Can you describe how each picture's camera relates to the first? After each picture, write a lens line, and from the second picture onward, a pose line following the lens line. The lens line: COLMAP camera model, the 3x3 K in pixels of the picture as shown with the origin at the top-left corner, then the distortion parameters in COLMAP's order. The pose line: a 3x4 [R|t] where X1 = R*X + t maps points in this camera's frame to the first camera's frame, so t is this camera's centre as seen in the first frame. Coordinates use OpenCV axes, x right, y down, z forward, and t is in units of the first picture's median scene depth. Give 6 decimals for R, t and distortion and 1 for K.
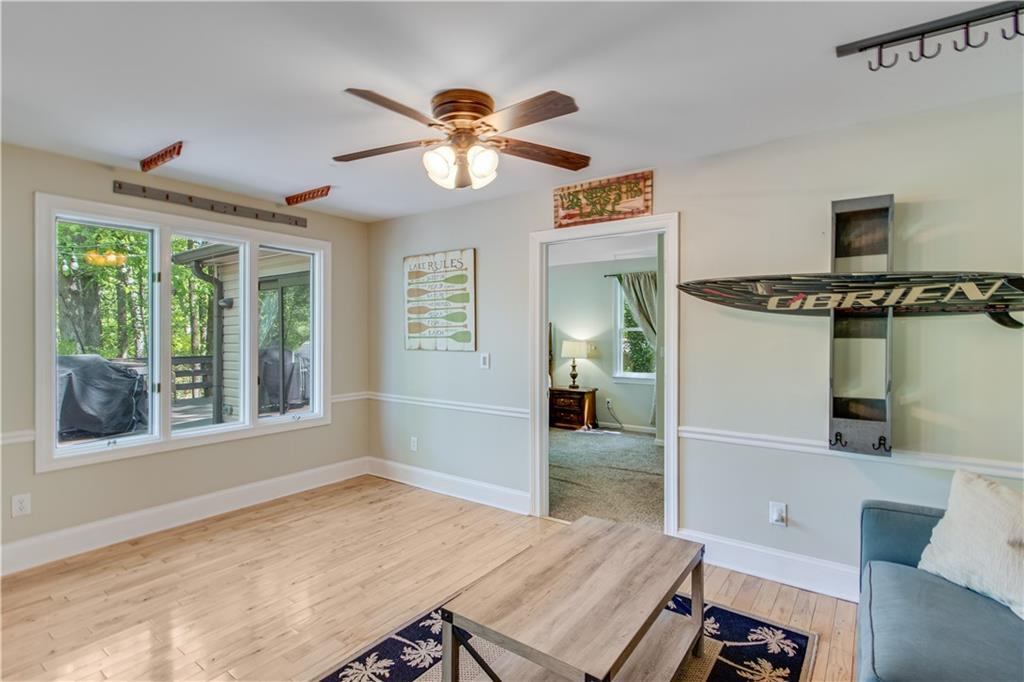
lens RADIAL K [[493.9, 0, 507.1], [0, 493.9, 332.0], [0, 0, 1]] dist [0.002149, -0.000069]
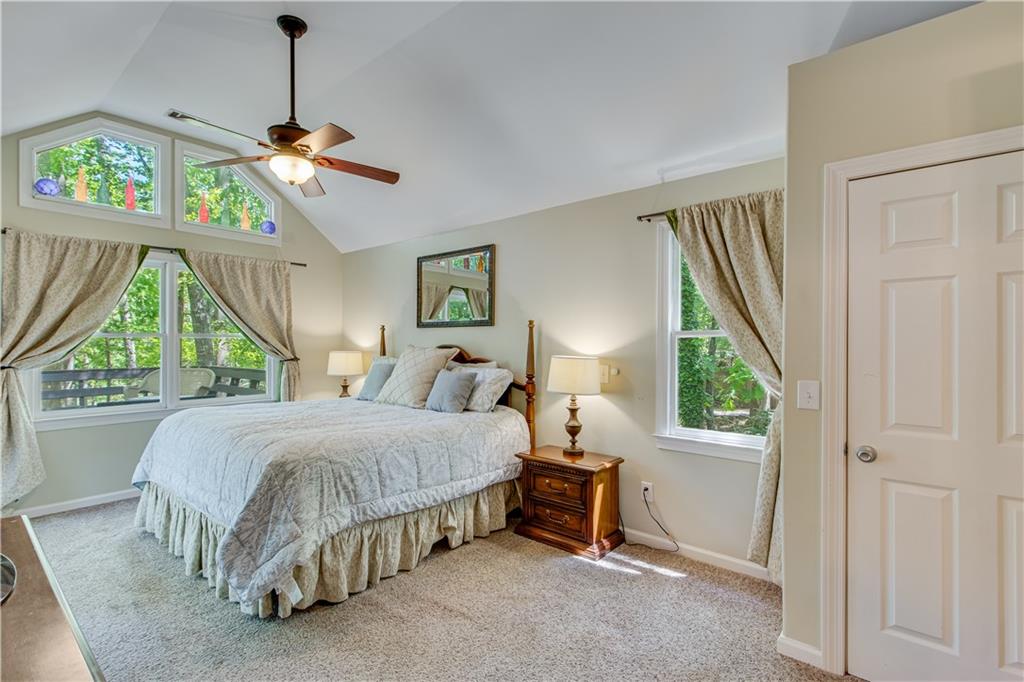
lens RADIAL K [[474.8, 0, 515.4], [0, 474.8, 341.8], [0, 0, 1]] dist [0.005961, -0.000930]
pose [[0.997951, 0.002771, -0.063925, 0.109969], [-0.003170, 0.999976, -0.006153, 0.006442], [0.063907, 0.006343, 0.997936, 0.543545]]
